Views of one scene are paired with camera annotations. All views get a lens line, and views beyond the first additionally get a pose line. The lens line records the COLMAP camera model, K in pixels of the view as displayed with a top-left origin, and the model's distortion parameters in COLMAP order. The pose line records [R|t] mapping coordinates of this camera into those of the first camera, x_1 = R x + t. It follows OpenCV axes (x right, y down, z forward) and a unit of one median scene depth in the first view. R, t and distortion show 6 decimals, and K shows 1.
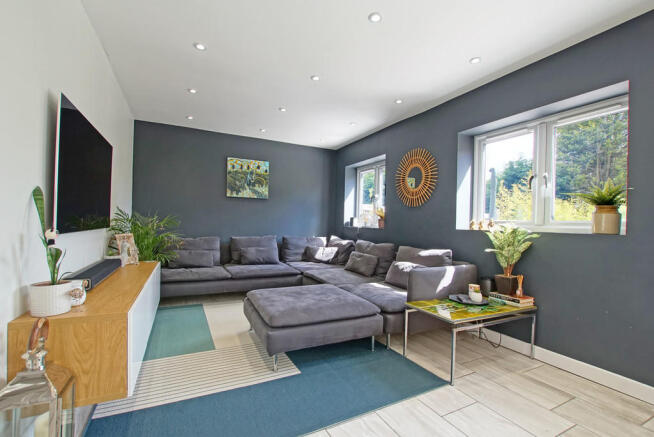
lens RADIAL K [[292.8, 0, 328.0], [0, 292.8, 216.2], [0, 0, 1]] dist [-0.008060, -0.000543]
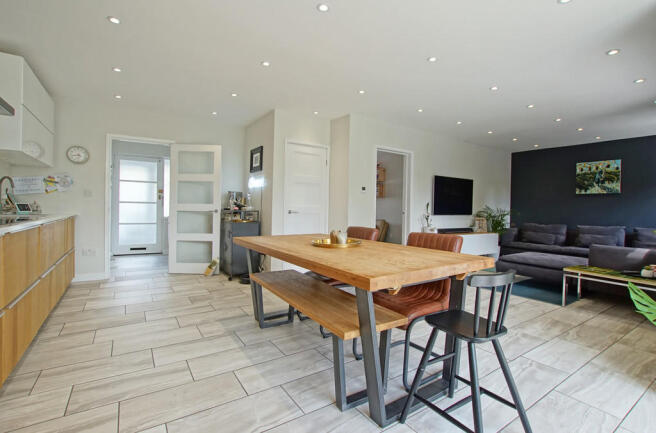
lens RADIAL K [[303.8, 0, 326.8], [0, 303.8, 211.3], [0, 0, 1]] dist [-0.001554, -0.000159]
pose [[0.122584, -0.006142, -0.992439, 0.814106], [0.004516, 0.999974, -0.005631, 0.010087], [0.992448, -0.003792, 0.122608, -0.237797]]
